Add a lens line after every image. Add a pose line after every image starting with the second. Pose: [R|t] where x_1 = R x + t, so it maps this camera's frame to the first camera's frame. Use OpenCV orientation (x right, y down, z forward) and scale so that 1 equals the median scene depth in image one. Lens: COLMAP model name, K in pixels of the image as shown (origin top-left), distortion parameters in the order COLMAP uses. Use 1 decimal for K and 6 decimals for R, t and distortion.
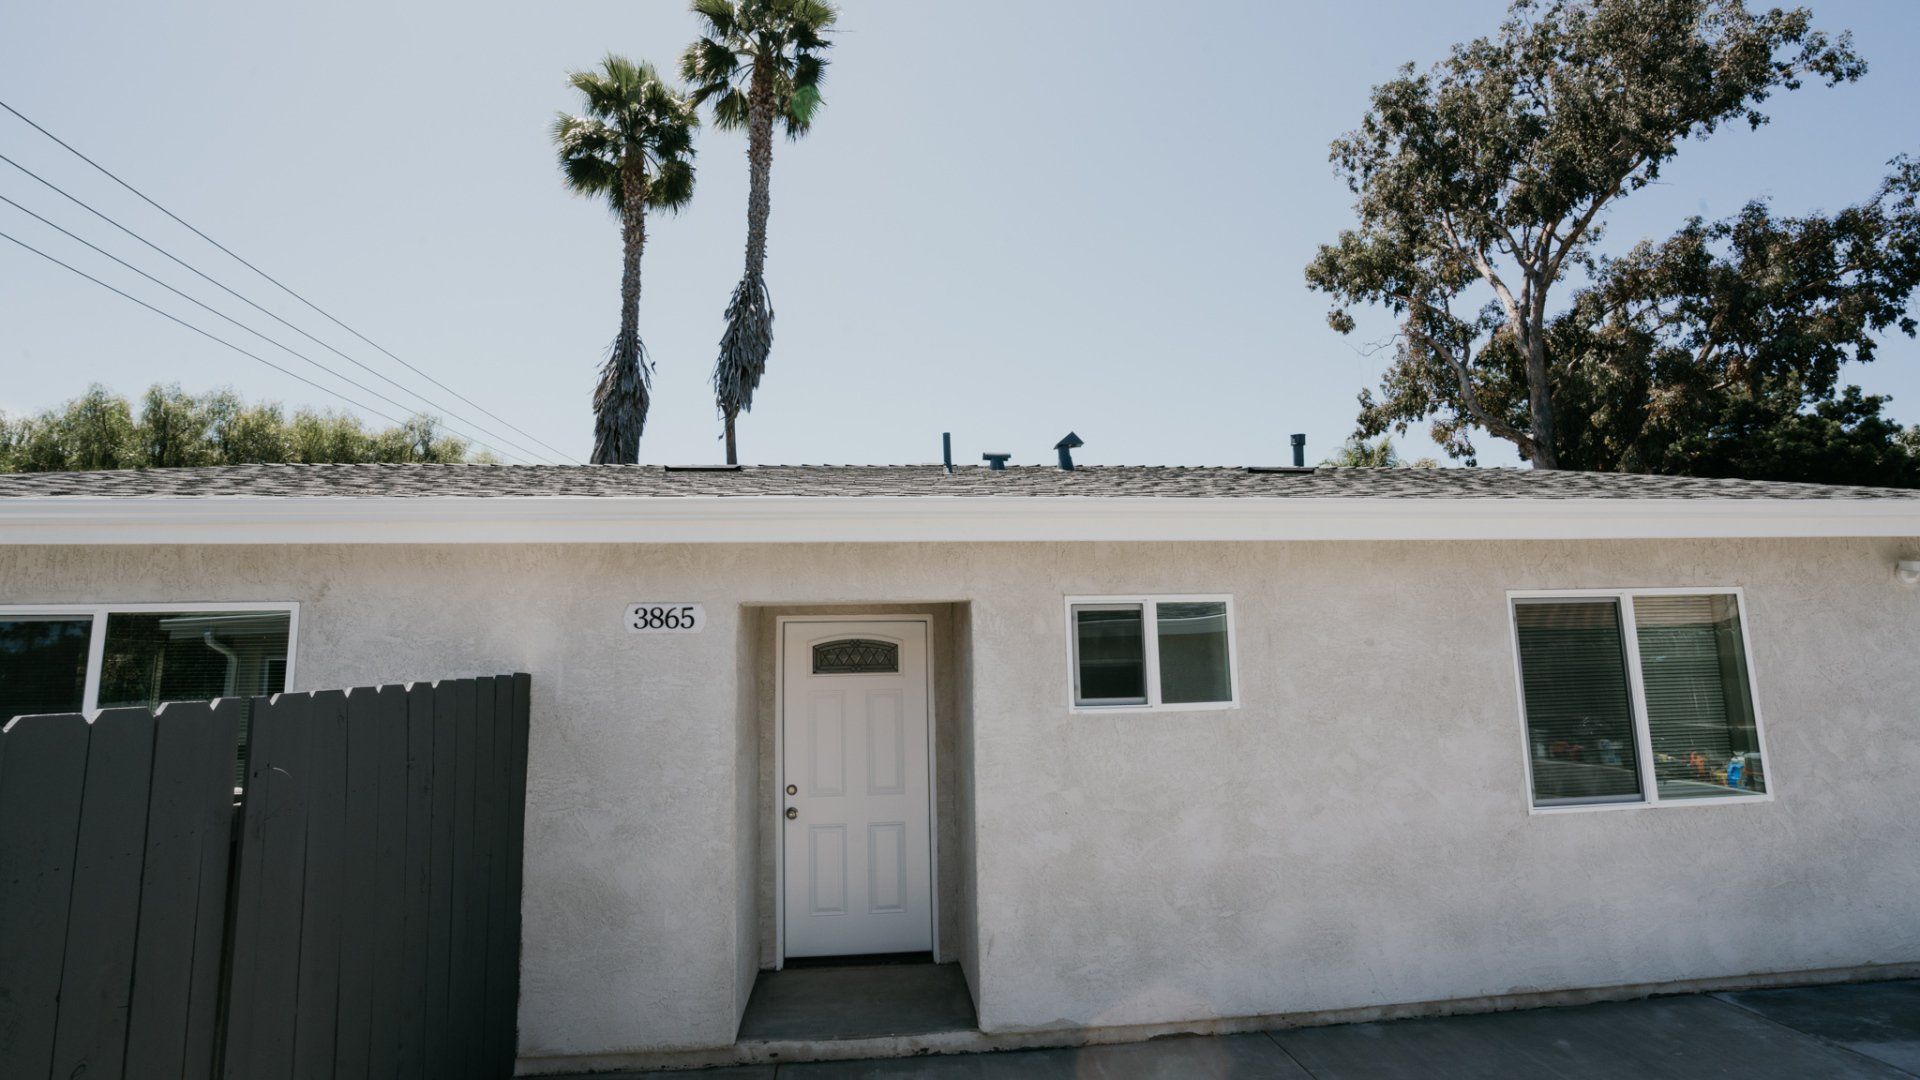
lens RADIAL K [[903.3, 0, 950.4], [0, 903.3, 539.9], [0, 0, 1]] dist [-0.051050, 0.016820]
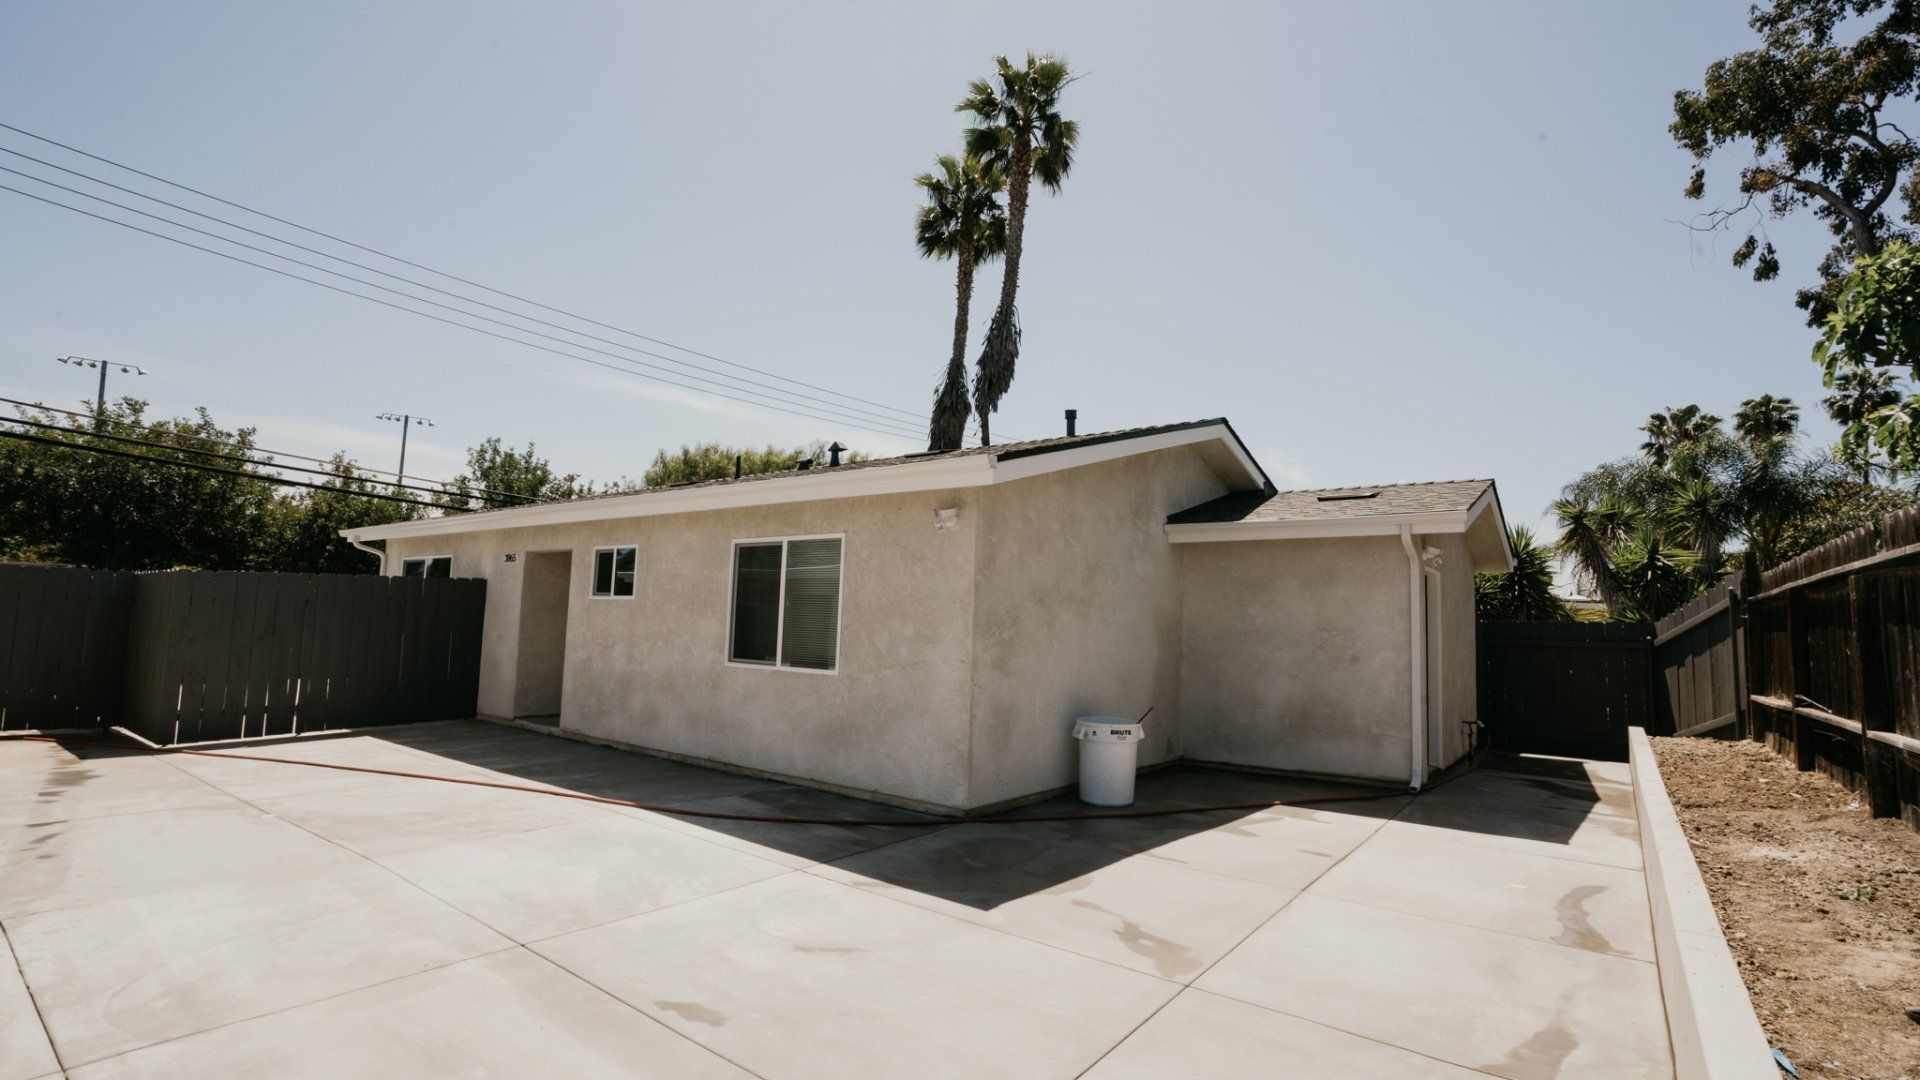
lens RADIAL K [[877.6, 0, 960.0], [0, 877.6, 540.0], [0, 0, 1]] dist [-0.051930, 0.013797]
pose [[0.728786, -0.022303, -0.684378, 2.130887], [0.053397, 0.998277, 0.024329, 0.040774], [0.682657, -0.054274, 0.728721, 0.055227]]
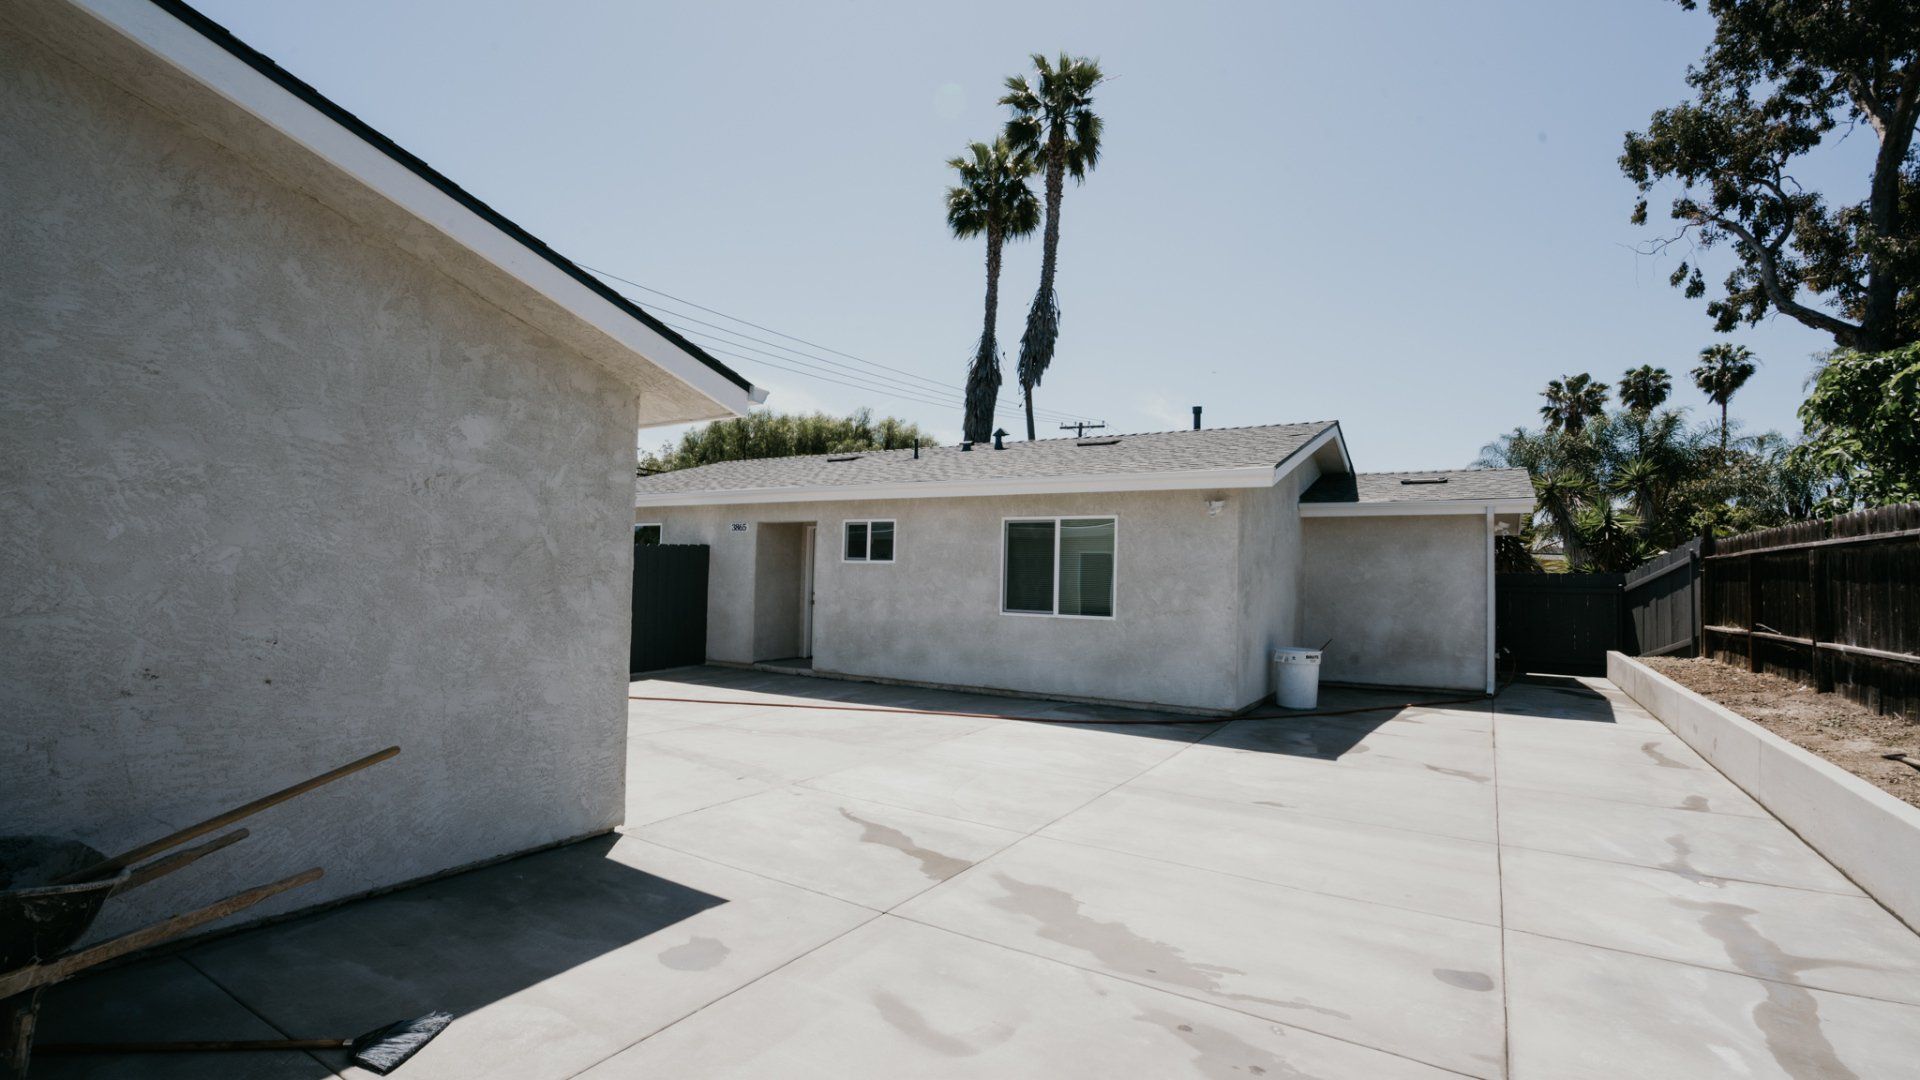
lens RADIAL K [[877.6, 0, 960.0], [0, 877.6, 540.0], [0, 0, 1]] dist [-0.051930, 0.013797]
pose [[0.795596, 0.014312, -0.605658, 1.888653], [0.049972, 0.994764, 0.089151, -0.088494], [0.603762, -0.101194, 0.790715, -0.821092]]
